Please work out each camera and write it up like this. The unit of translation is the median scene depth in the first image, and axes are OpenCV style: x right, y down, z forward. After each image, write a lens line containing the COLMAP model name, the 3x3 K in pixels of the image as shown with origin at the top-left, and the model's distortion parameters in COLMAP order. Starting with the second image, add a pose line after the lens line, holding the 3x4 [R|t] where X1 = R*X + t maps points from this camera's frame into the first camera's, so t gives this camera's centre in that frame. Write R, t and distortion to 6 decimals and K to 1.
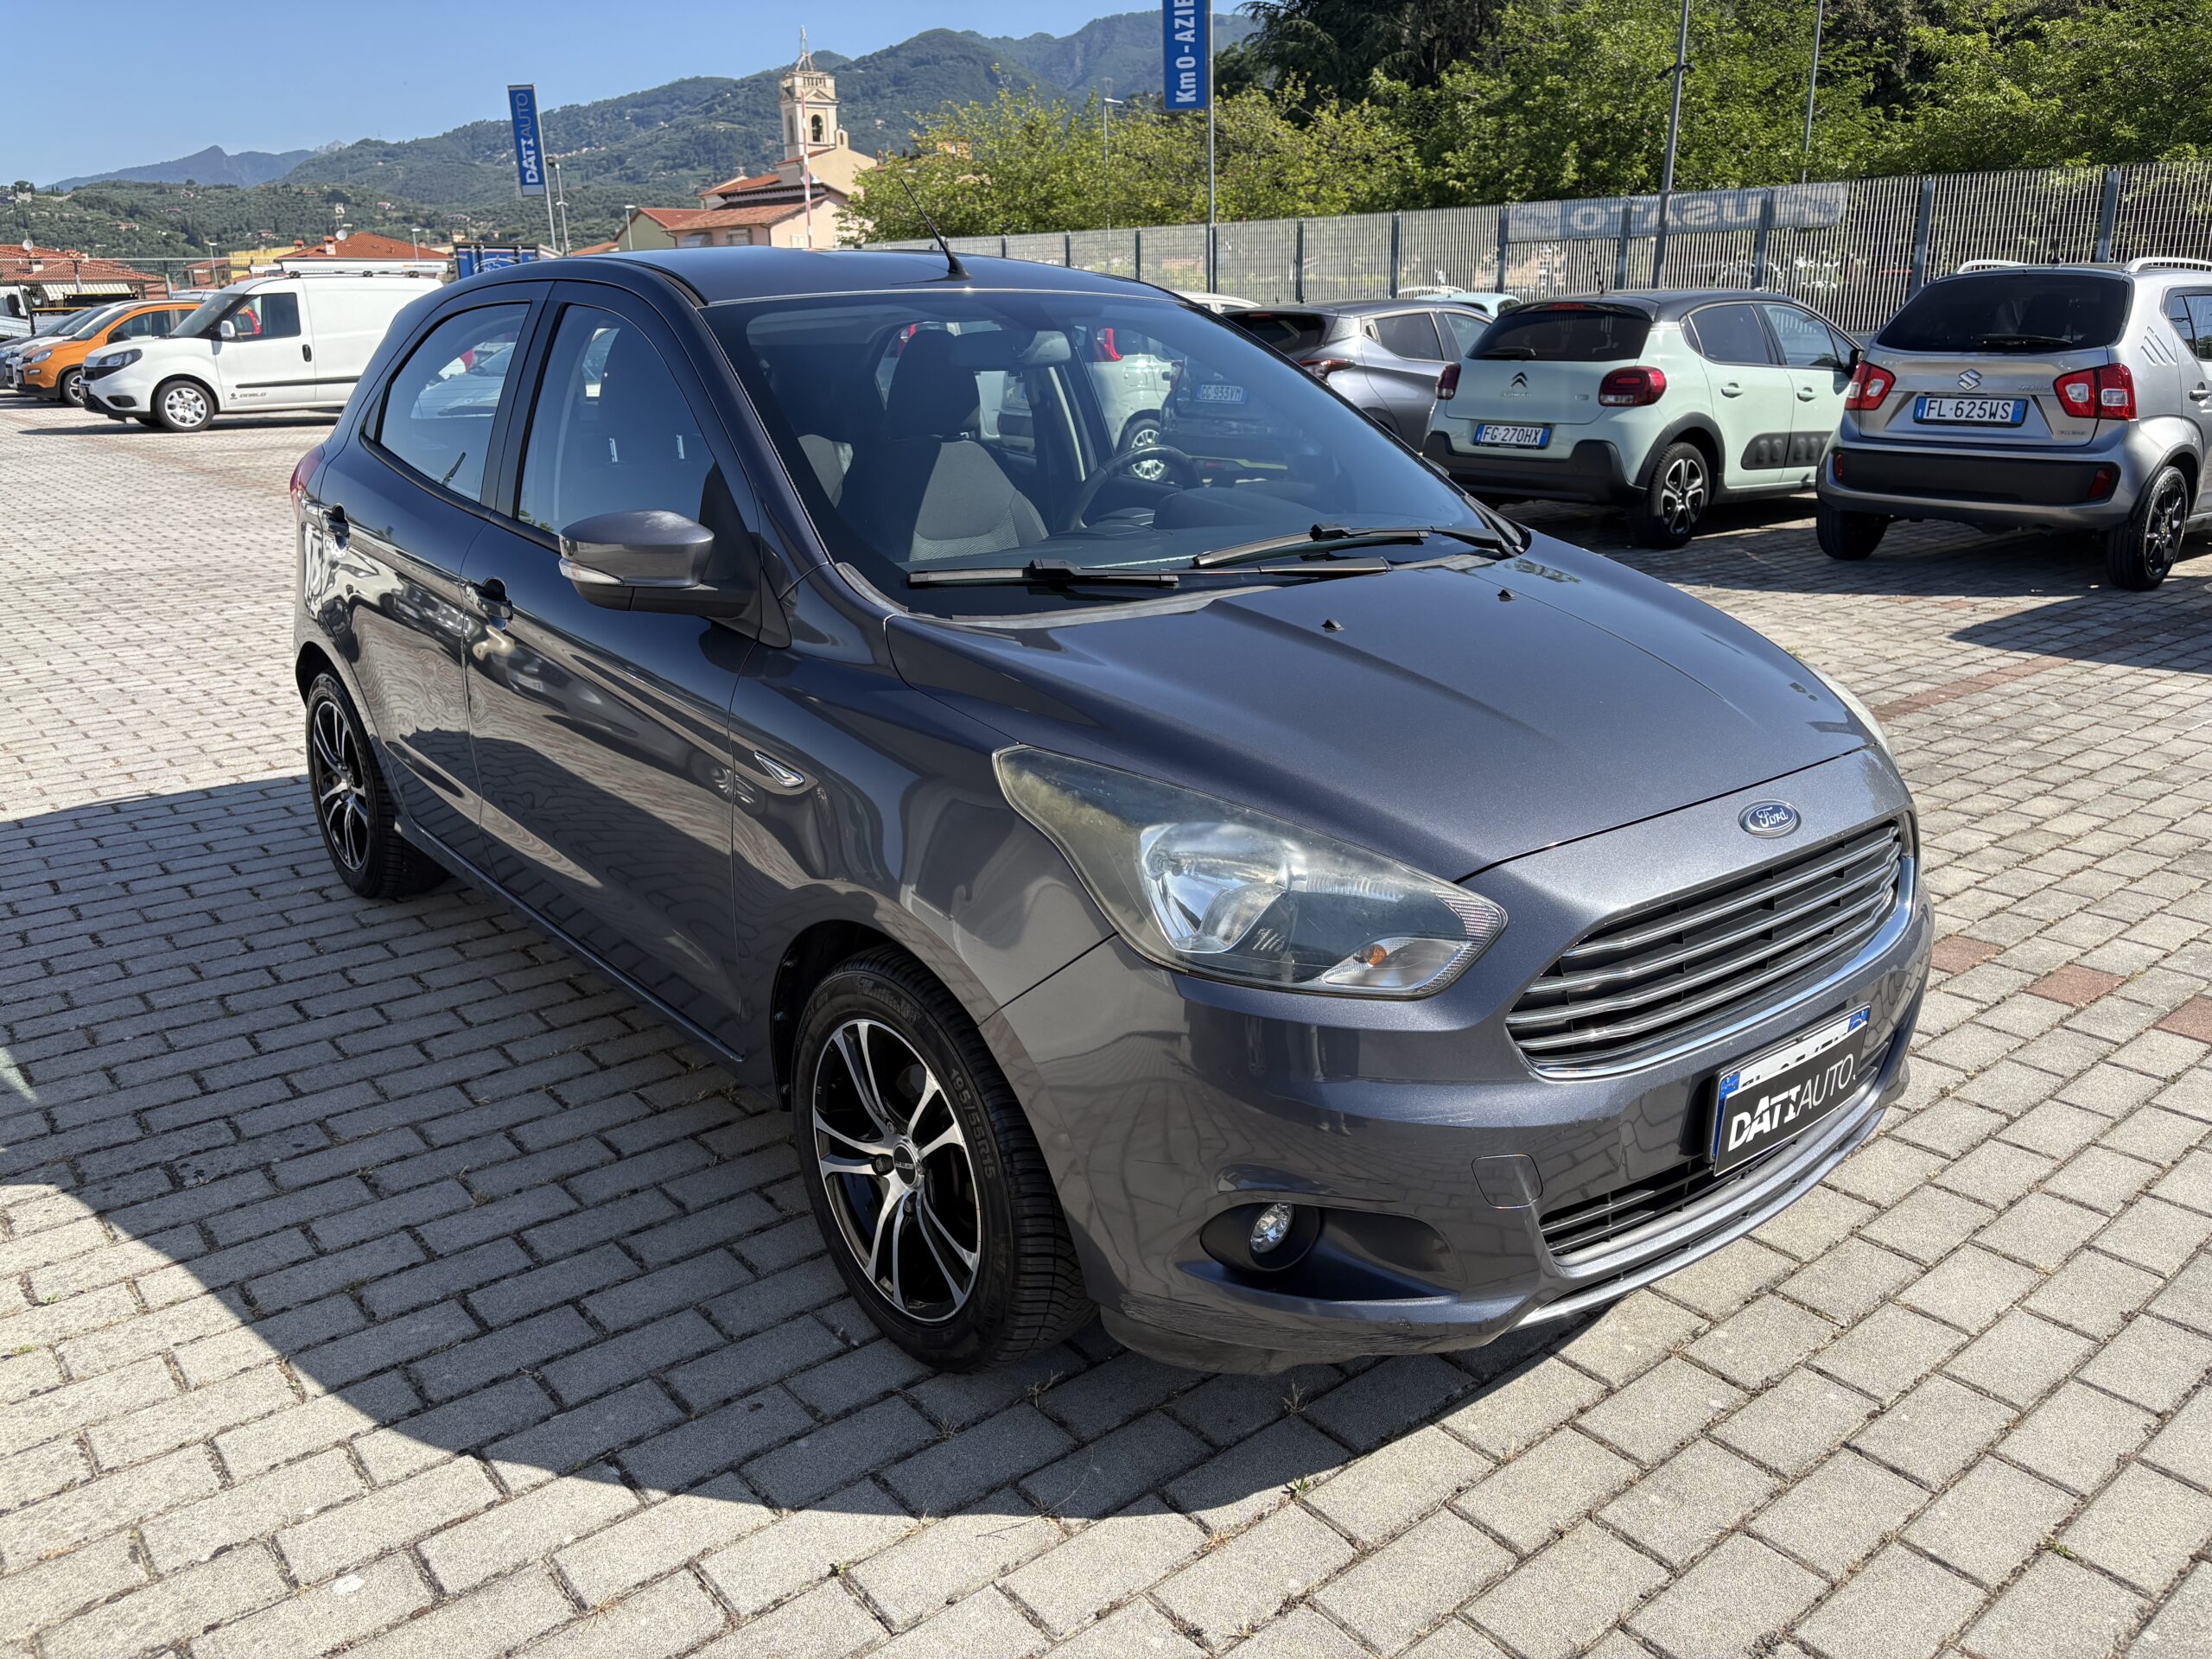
lens RADIAL K [[1680.5, 0, 1106.0], [0, 1680.5, 829.5], [0, 0, 1]] dist [0.060331, -0.068982]
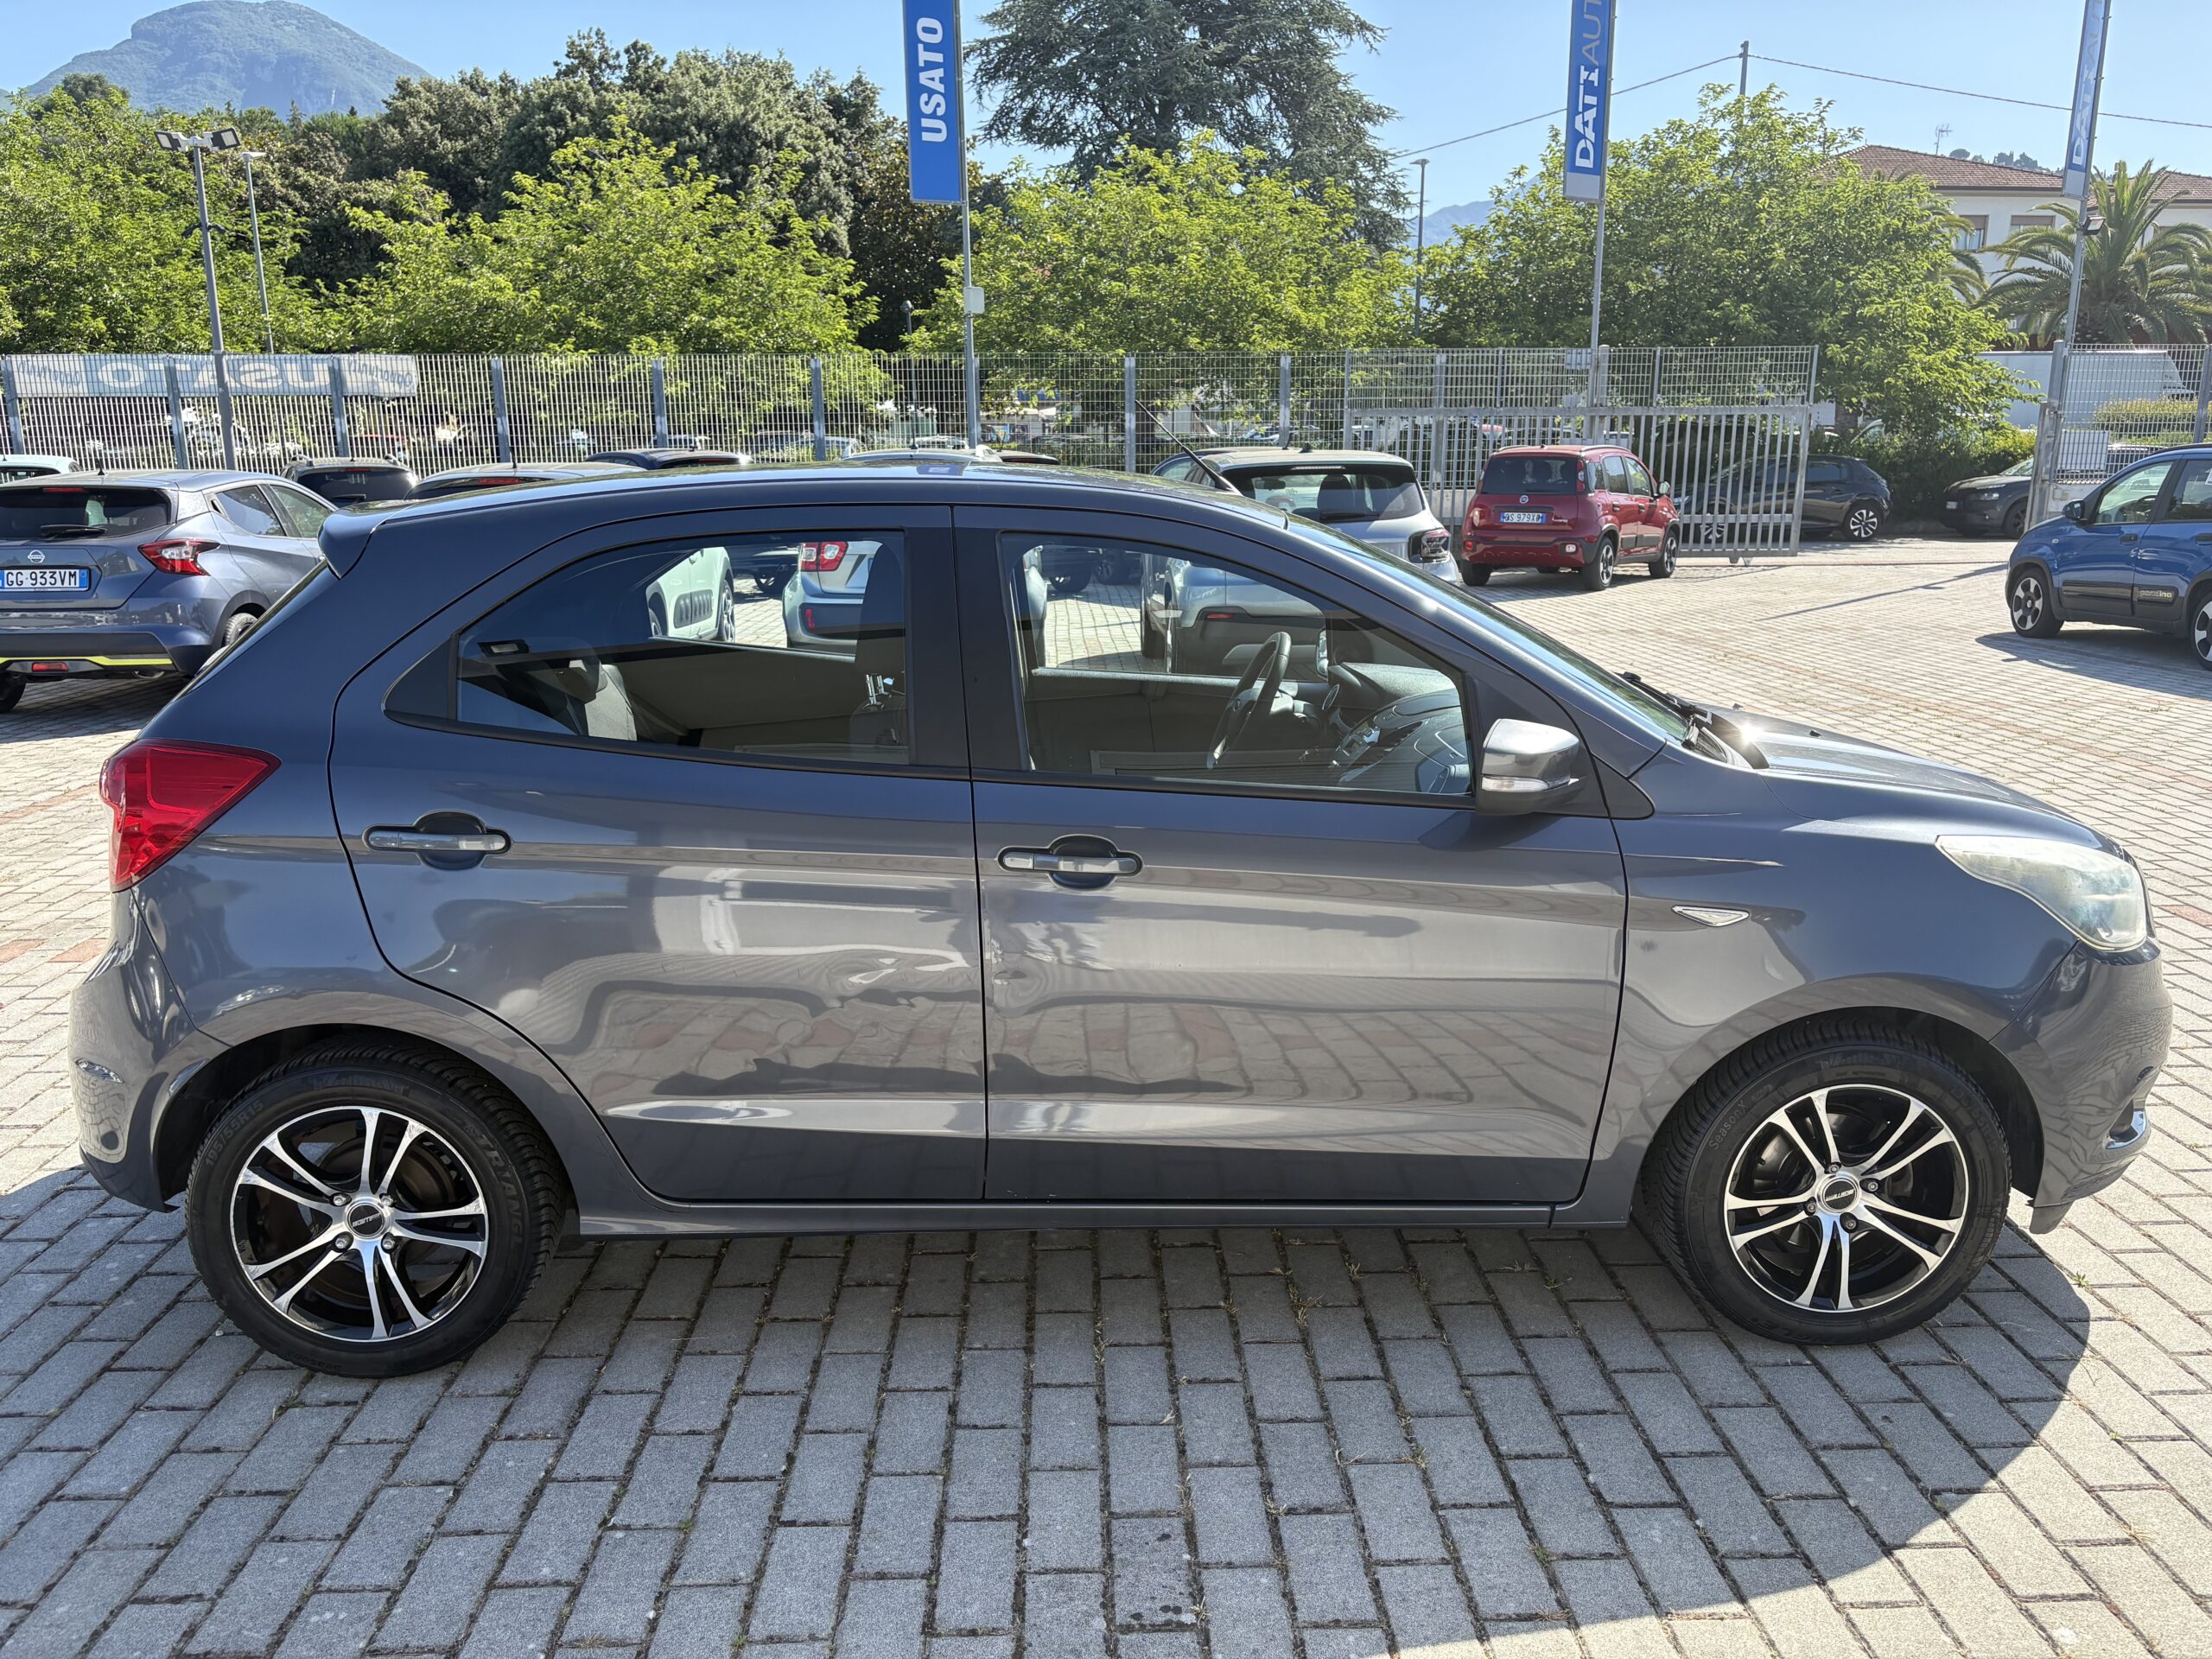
lens RADIAL K [[1680.5, 0, 1106.0], [0, 1680.5, 829.5], [0, 0, 1]] dist [0.060331, -0.068982]
pose [[0.598710, -0.167661, 0.783222, -0.983862], [0.233091, 0.971995, 0.029892, -0.164516], [-0.766299, 0.164666, 0.621024, 0.411709]]
